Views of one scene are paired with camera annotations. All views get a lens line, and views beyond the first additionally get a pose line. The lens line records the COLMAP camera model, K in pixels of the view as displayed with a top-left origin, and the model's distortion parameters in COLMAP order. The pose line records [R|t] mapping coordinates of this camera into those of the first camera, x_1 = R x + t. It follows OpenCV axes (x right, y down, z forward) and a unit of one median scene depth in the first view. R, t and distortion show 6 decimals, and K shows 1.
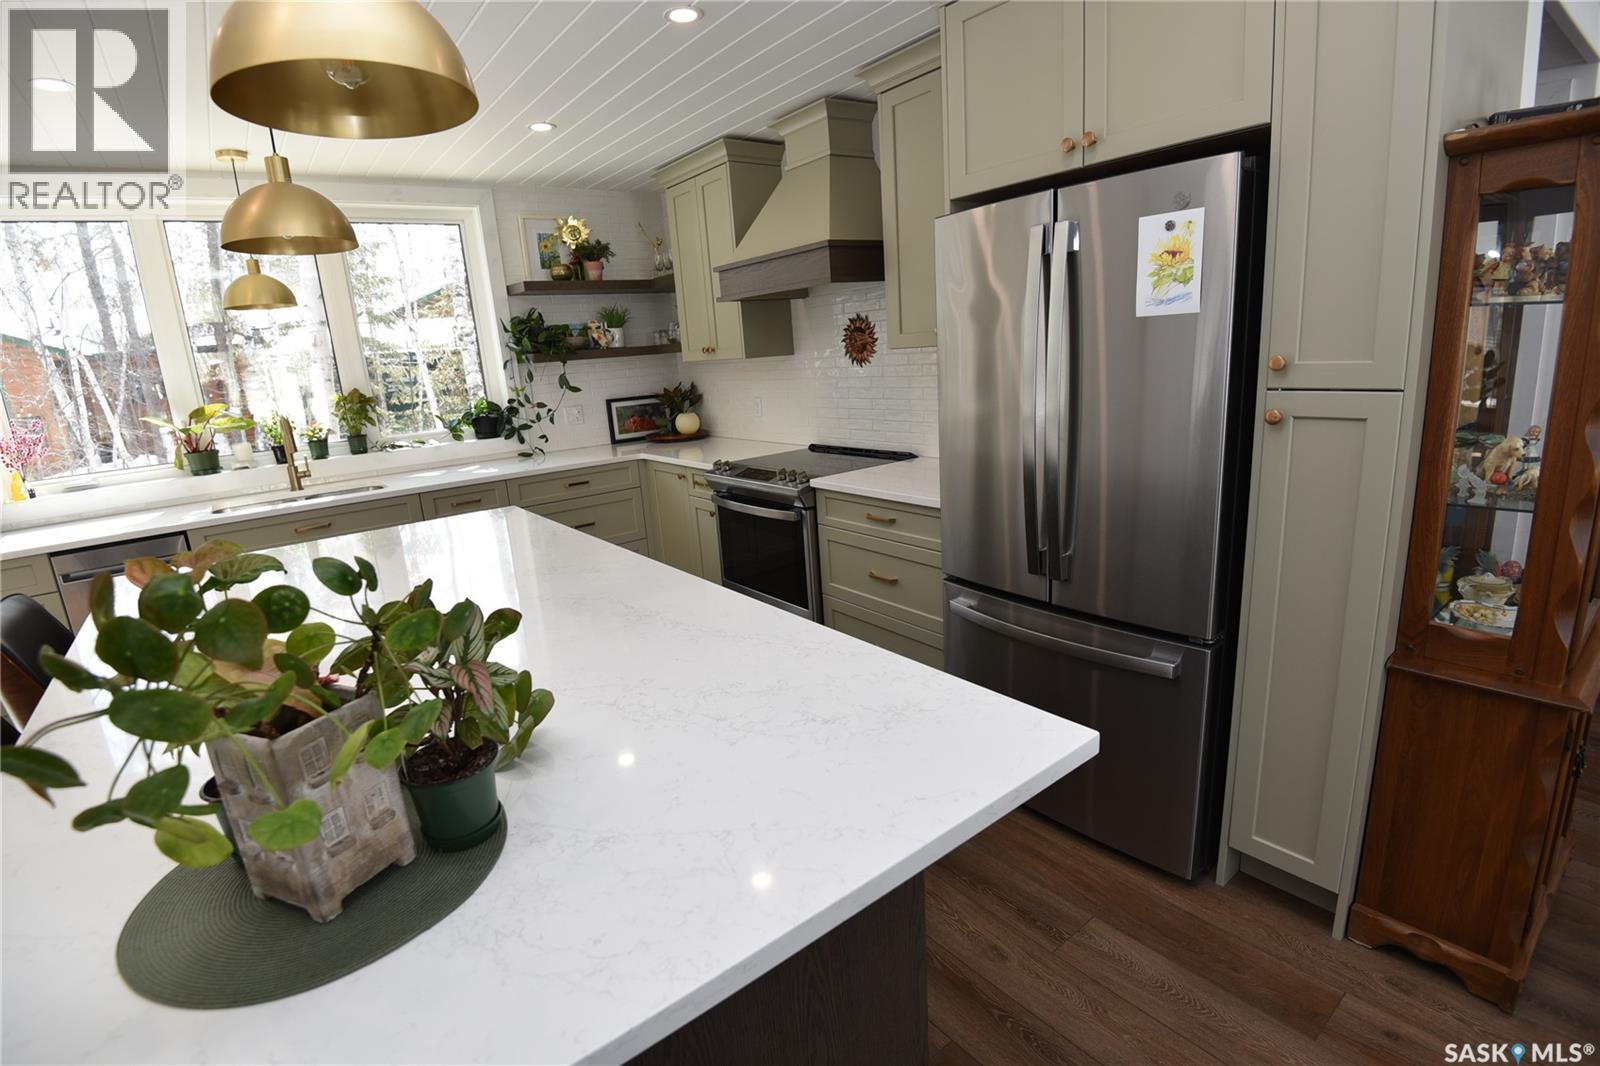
lens RADIAL K [[735.4, 0, 795.2], [0, 735.4, 535.1], [0, 0, 1]] dist [-0.021272, -0.017850]
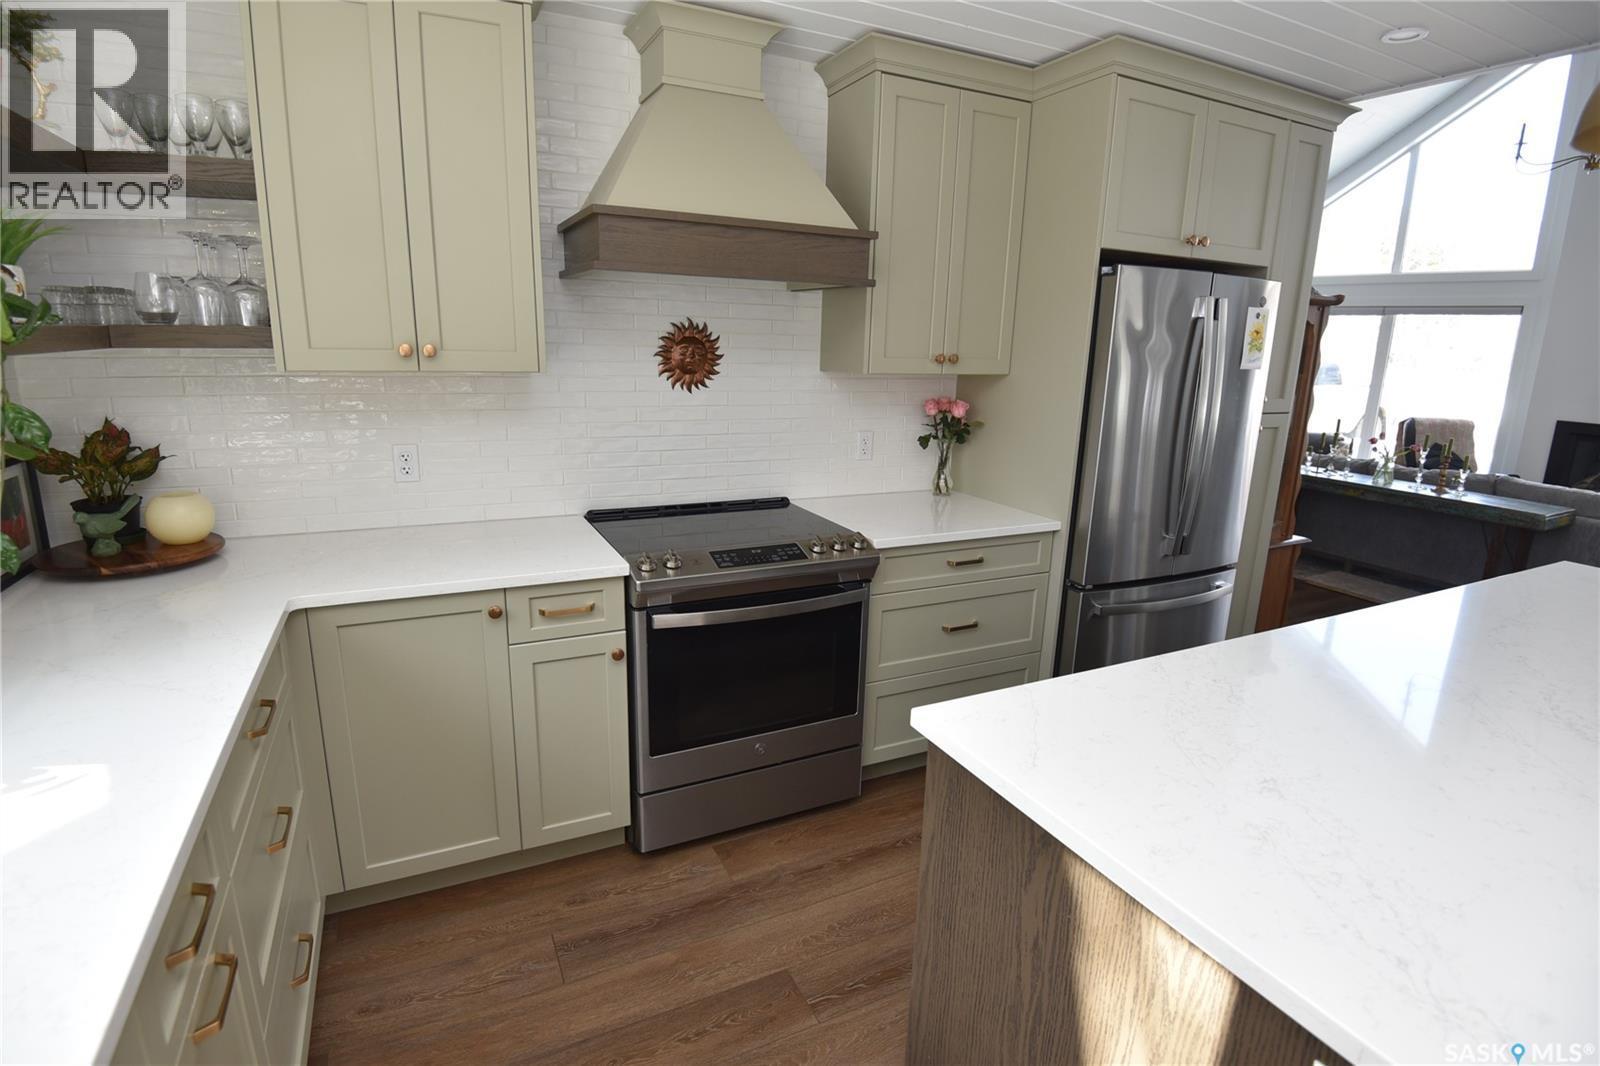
lens RADIAL K [[800.3, 0, 800.0], [0, 800.3, 533.0], [0, 0, 1]] dist [-0.001558, -0.000179]
pose [[0.195642, -0.161133, 0.967347, -0.569496], [0.202839, 0.971727, 0.120840, -0.141954], [-0.959469, 0.172575, 0.222795, 0.630351]]
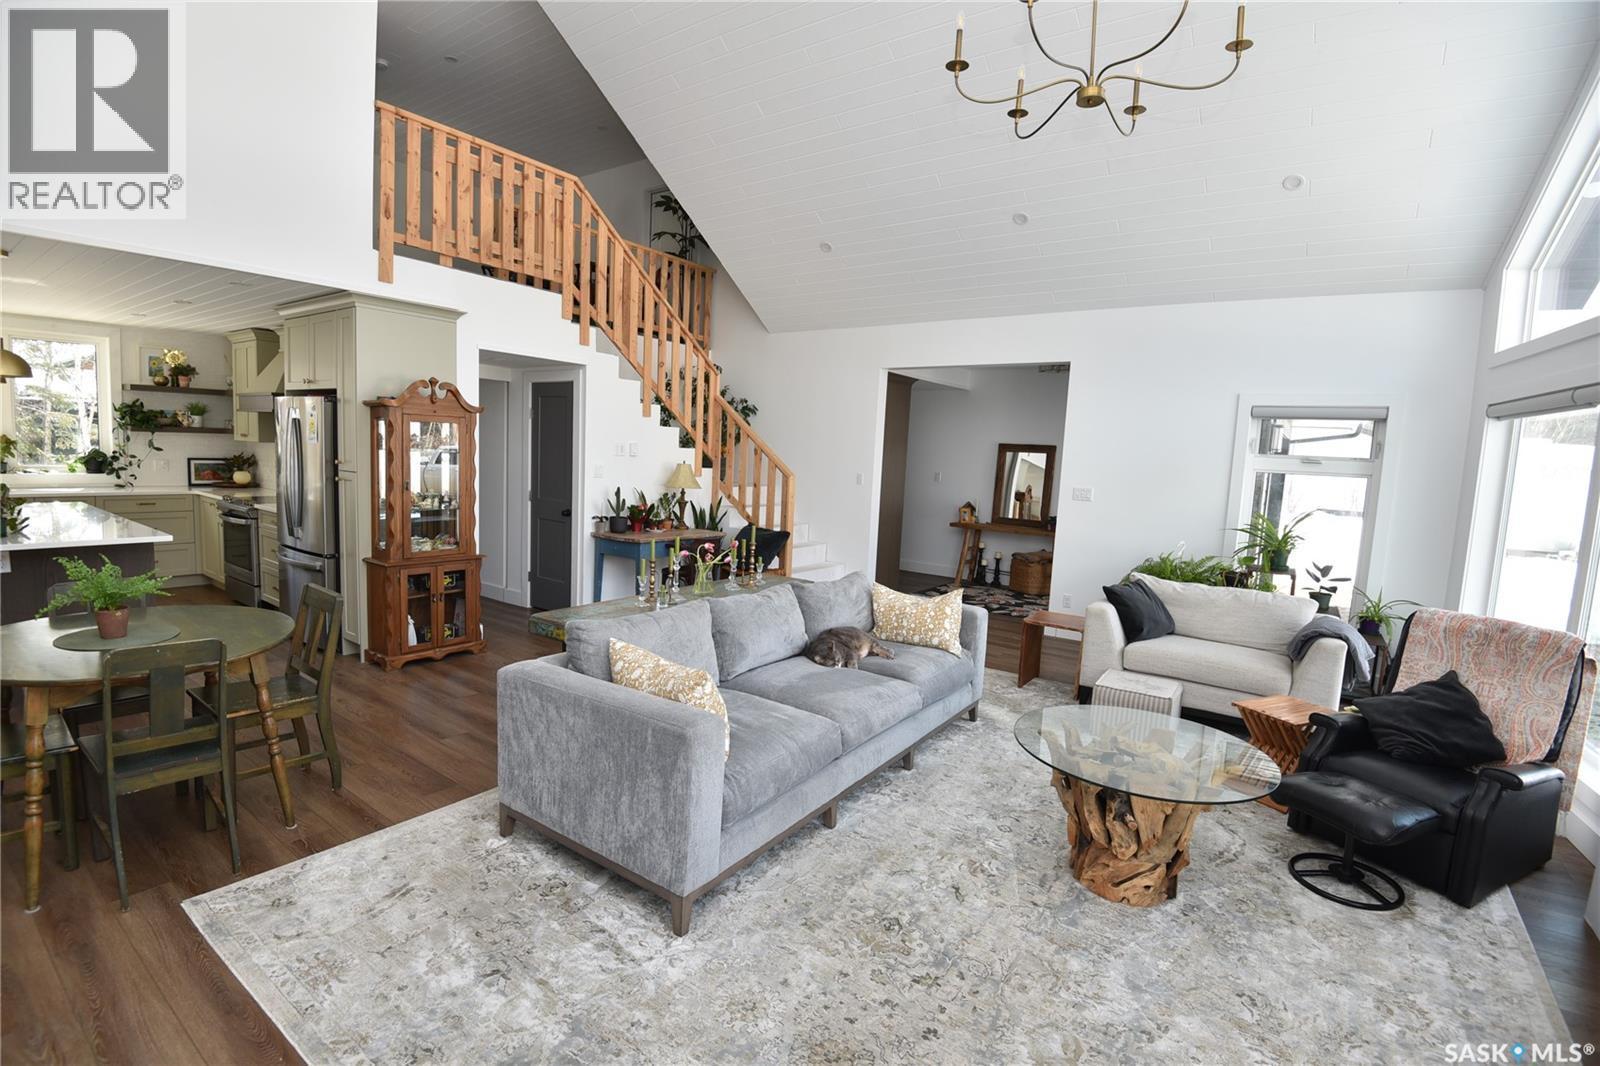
lens RADIAL K [[735.4, 0, 795.2], [0, 735.4, 535.1], [0, 0, 1]] dist [-0.021272, -0.017850]
pose [[0.951379, 0.080941, 0.297198, 0.607121], [-0.039561, 0.988975, -0.142703, 0.166673], [-0.305472, 0.124007, 0.944092, -0.942372]]
